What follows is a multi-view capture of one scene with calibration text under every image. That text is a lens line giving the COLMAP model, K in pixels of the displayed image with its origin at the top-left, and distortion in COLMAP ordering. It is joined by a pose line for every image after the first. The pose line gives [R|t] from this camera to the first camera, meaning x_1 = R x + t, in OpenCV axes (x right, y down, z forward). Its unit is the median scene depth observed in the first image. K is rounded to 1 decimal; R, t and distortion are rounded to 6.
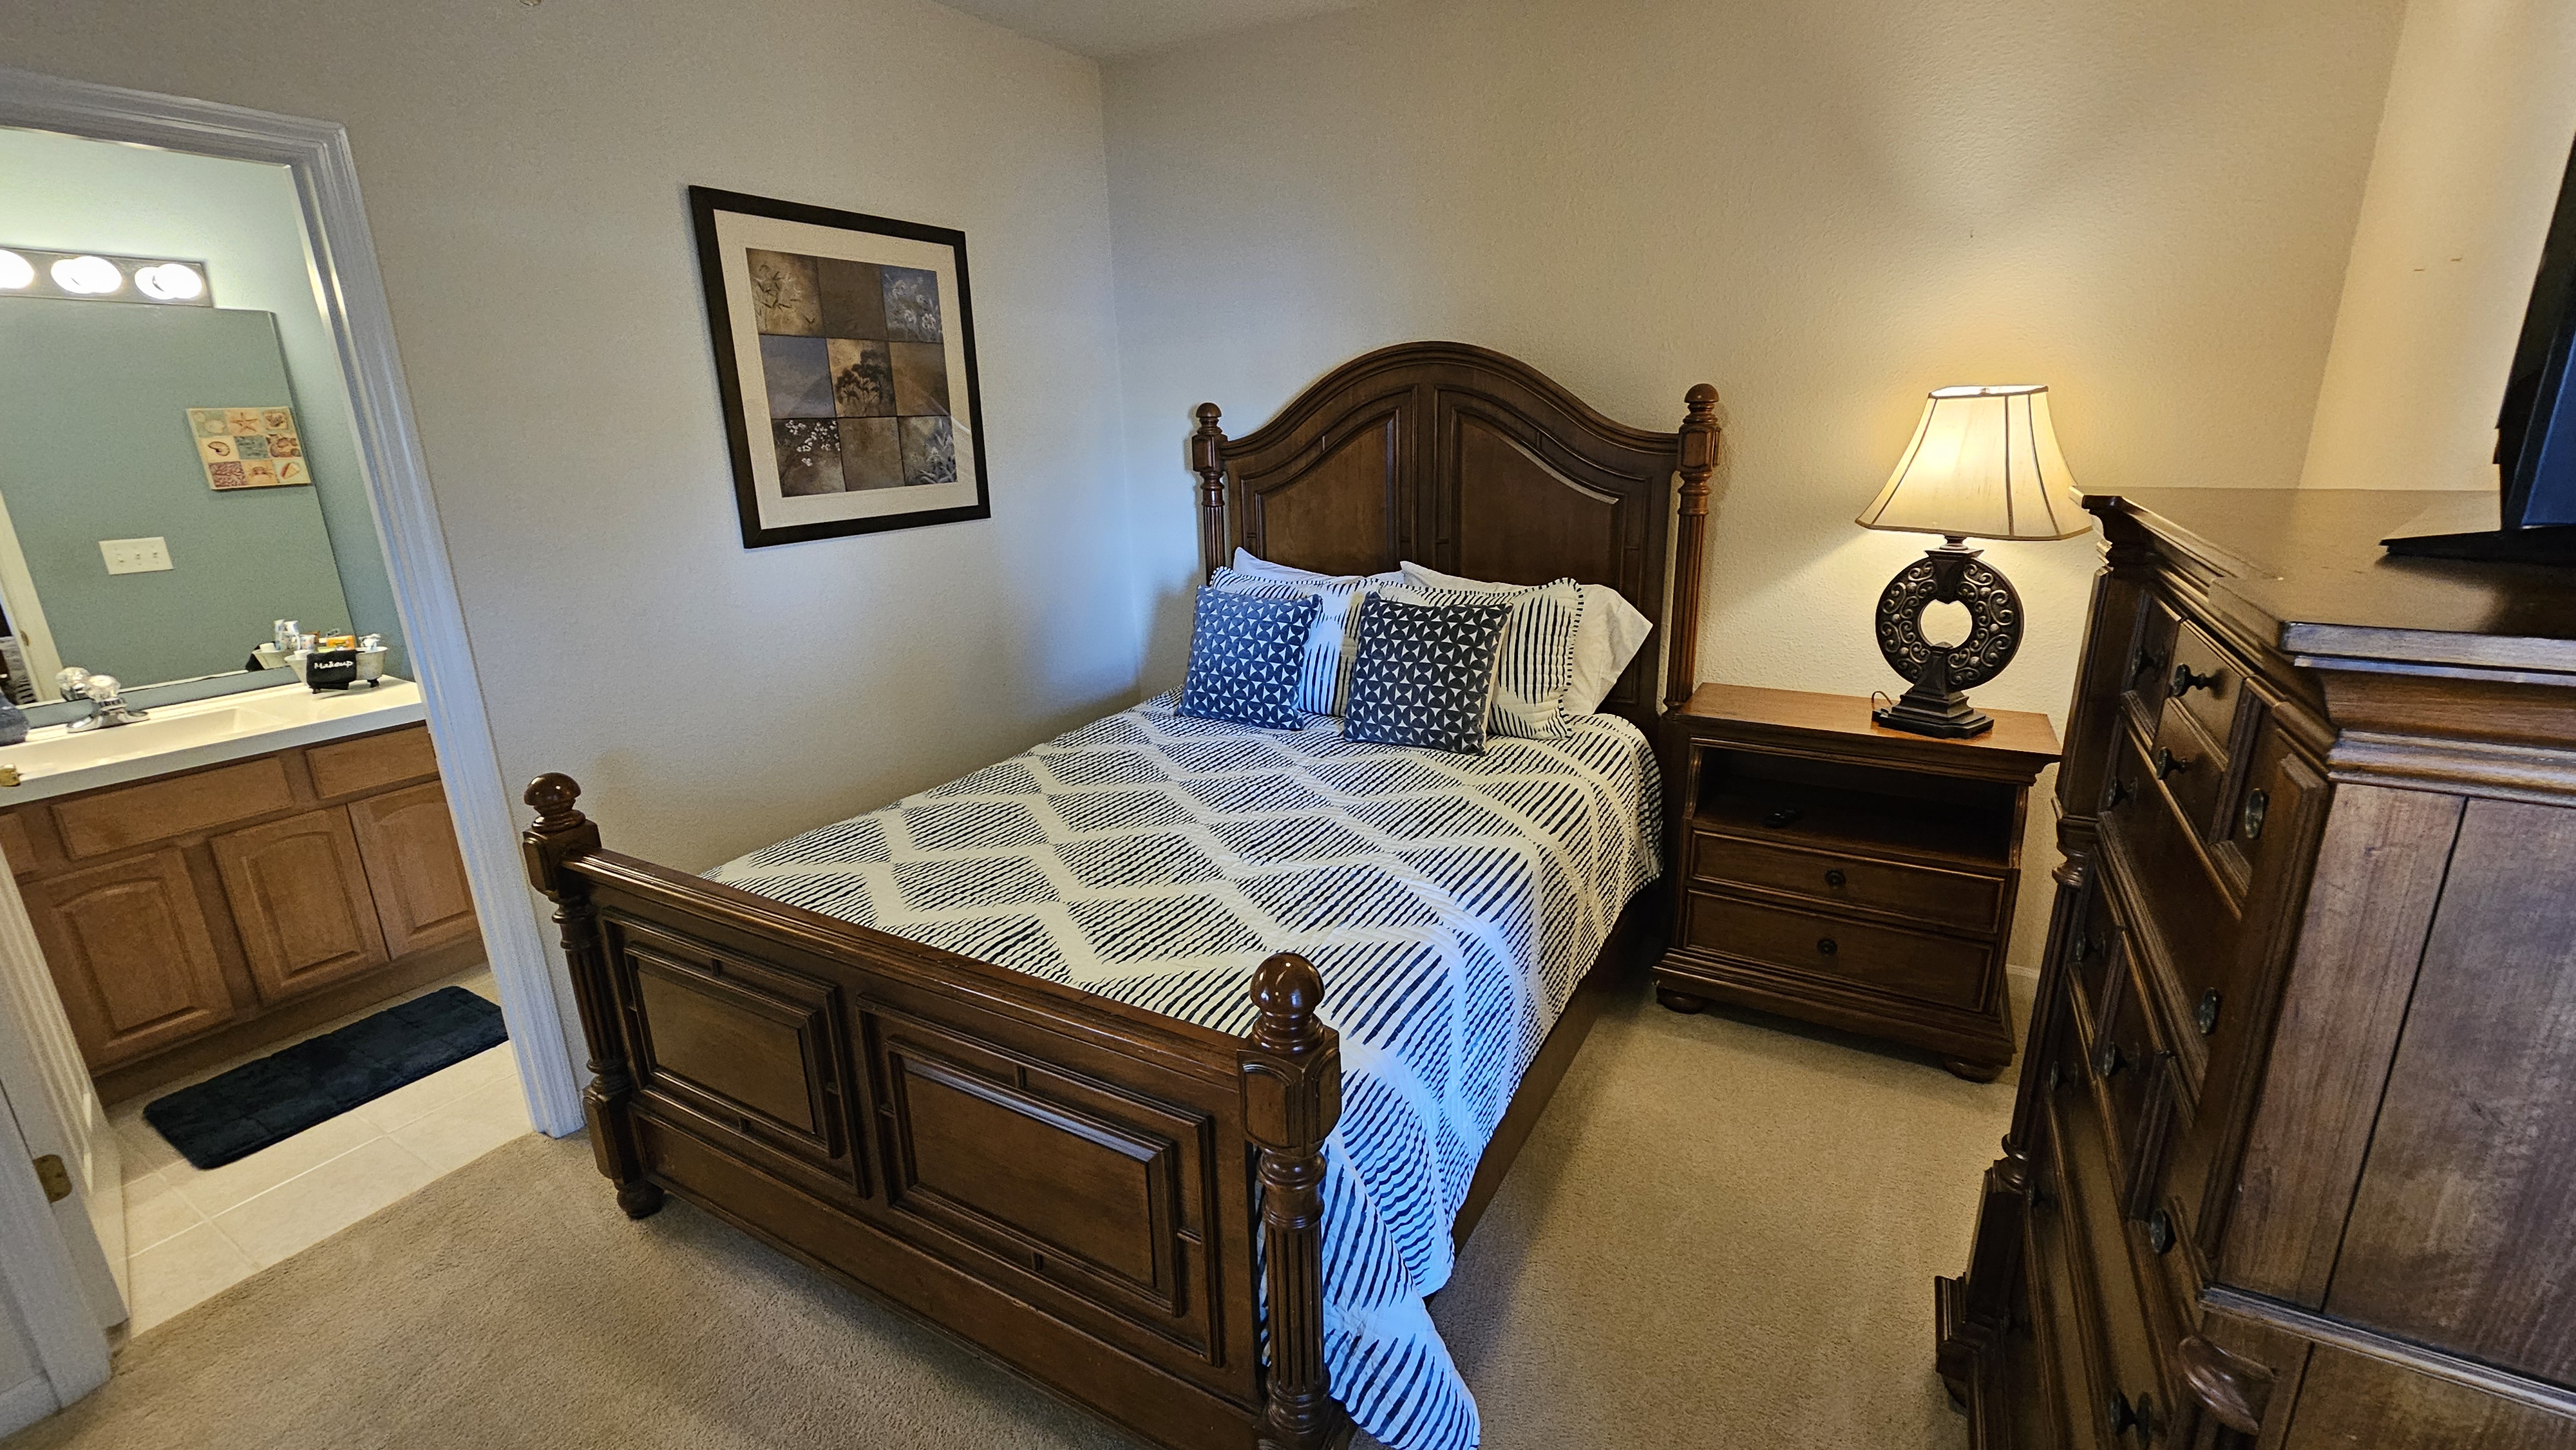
lens RADIAL K [[1055.5, 0, 1297.3], [0, 1055.5, 723.0], [0, 0, 1]] dist [-0.002016, -0.000554]
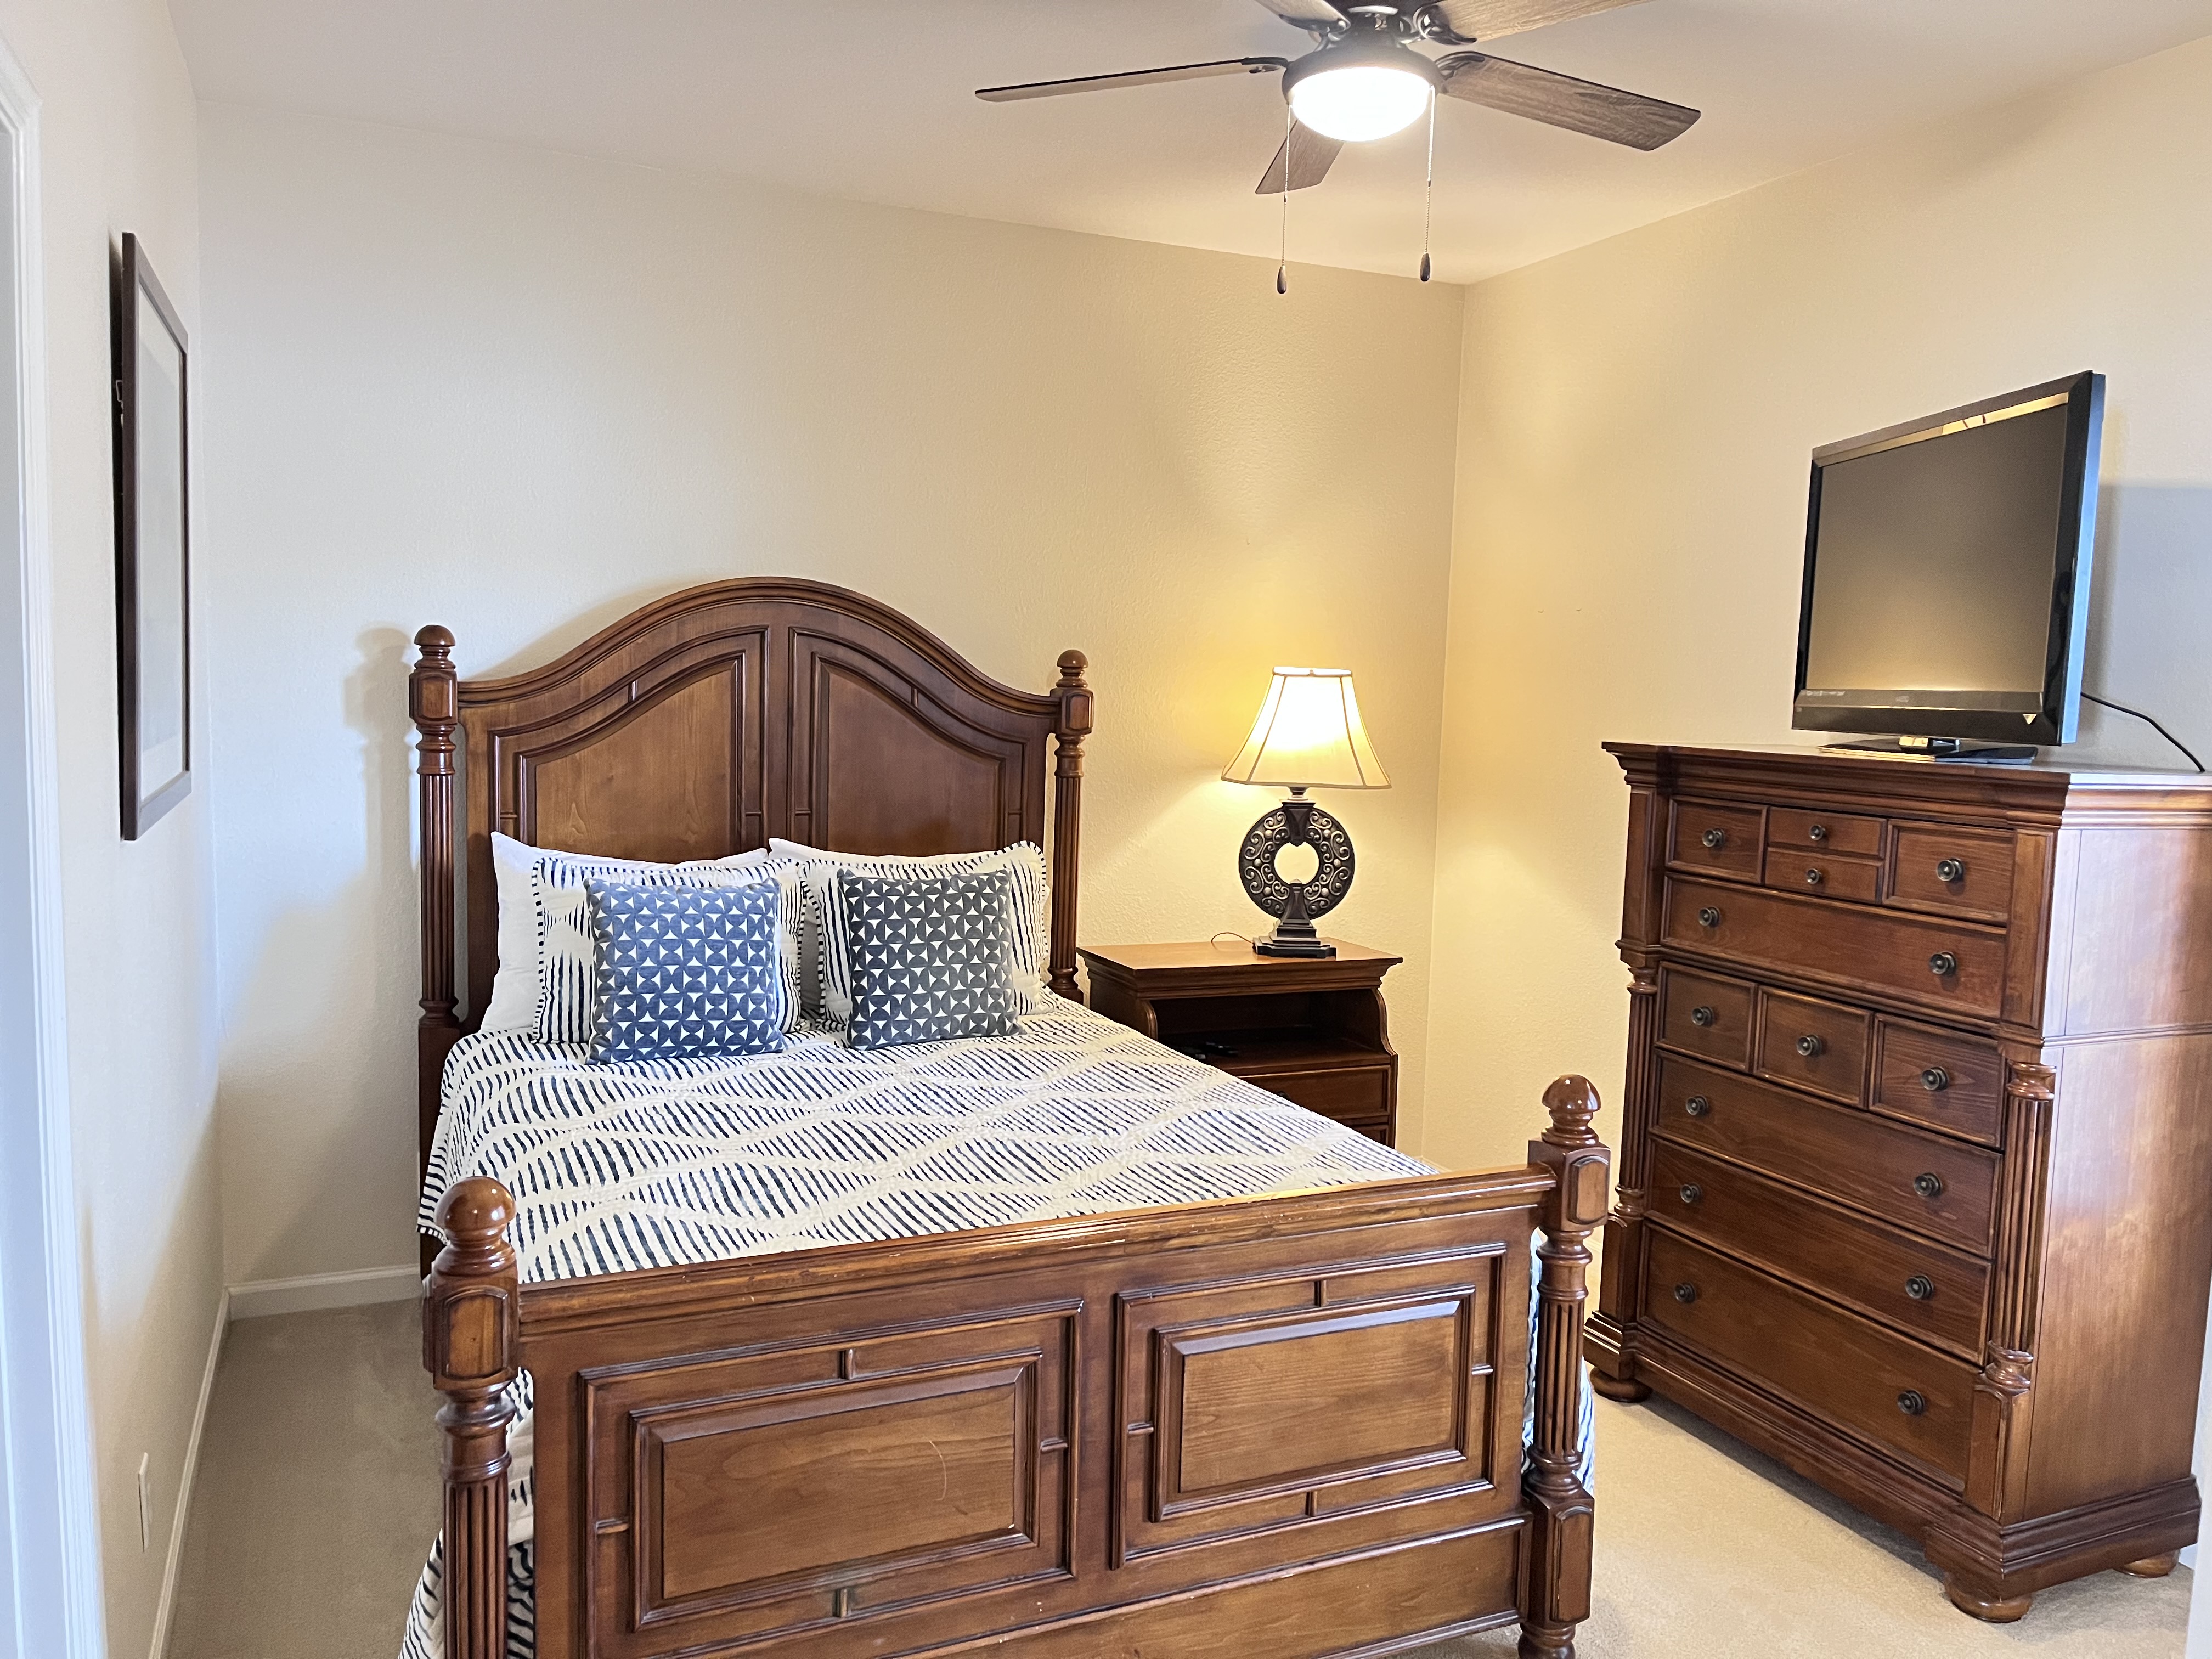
lens RADIAL K [[1667.1, 0, 1098.4], [0, 1667.1, 827.7], [0, 0, 1]] dist [0.066872, -0.085054]
pose [[0.595351, -0.027530, 0.802994, -0.966429], [0.179187, 0.978791, -0.099295, 0.010998], [-0.783230, 0.203002, 0.587657, 0.077557]]
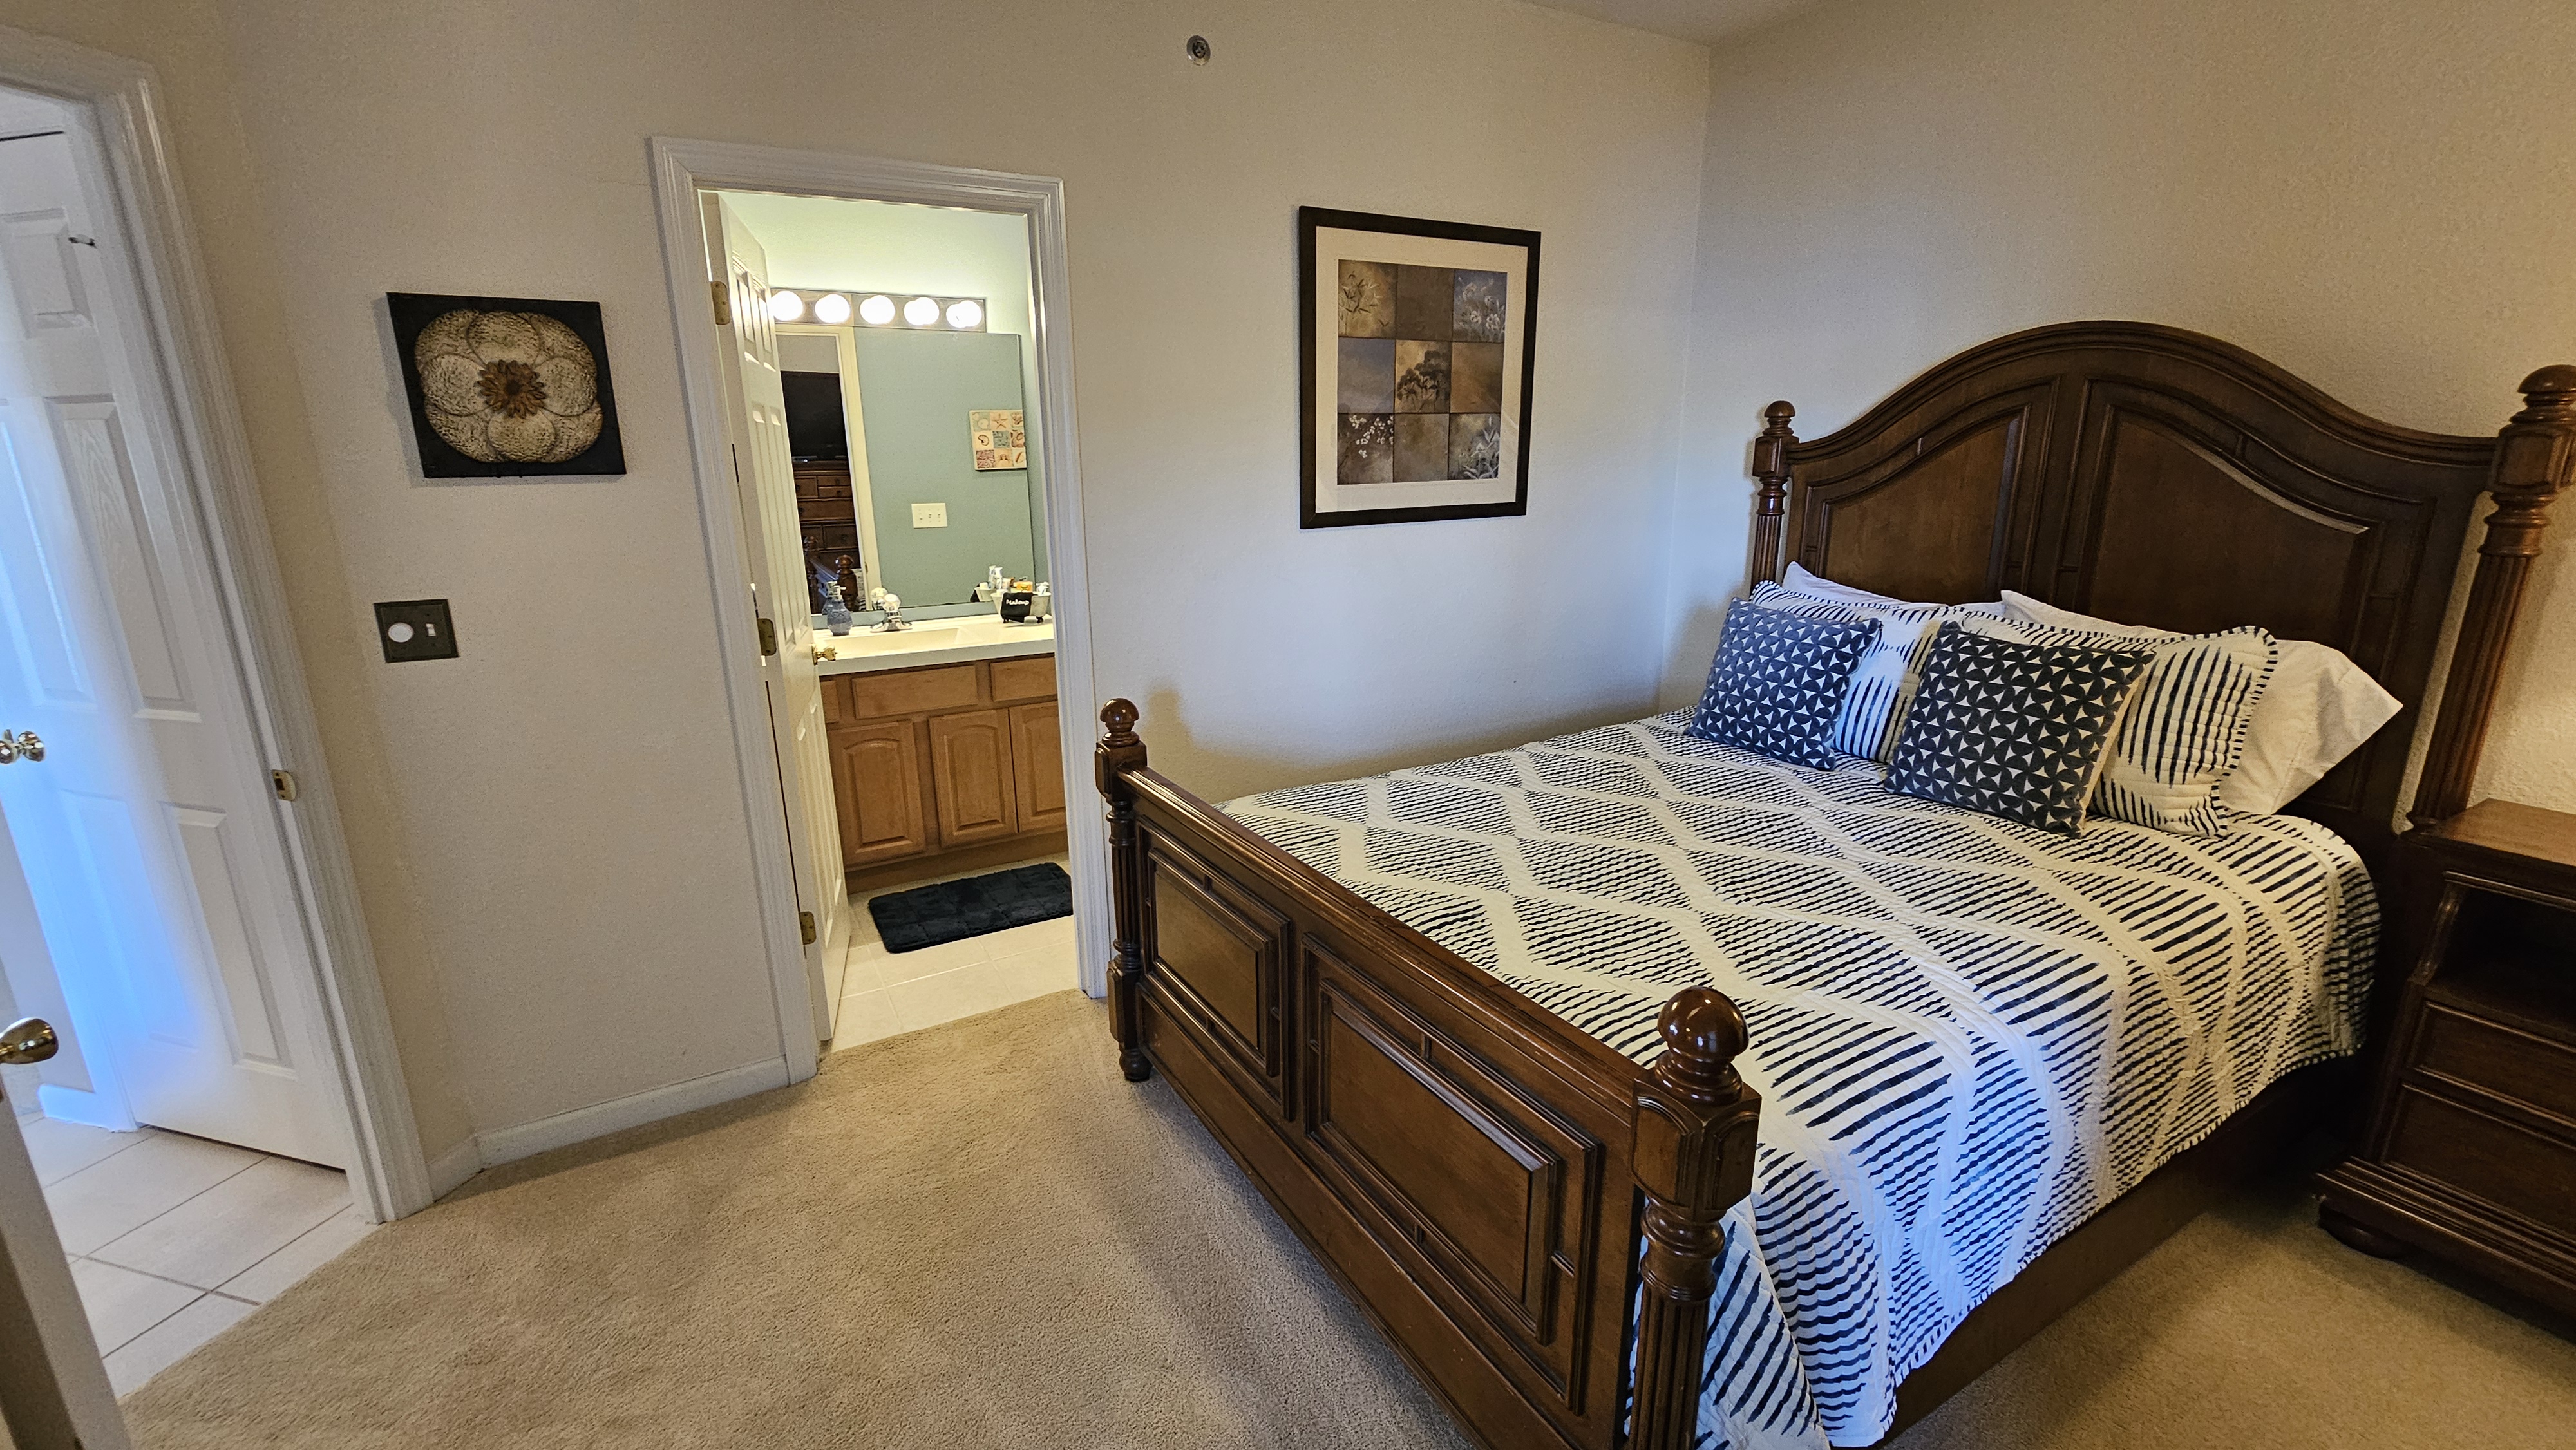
lens RADIAL K [[1055.5, 0, 1288.9], [0, 1055.5, 727.2], [0, 0, 1]] dist [-0.002016, -0.000554]
pose [[0.864081, 0.141857, -0.482949, 0.037666], [-0.145830, 0.988868, 0.029546, 0.011687], [0.481765, 0.044898, 0.875150, 0.021118]]
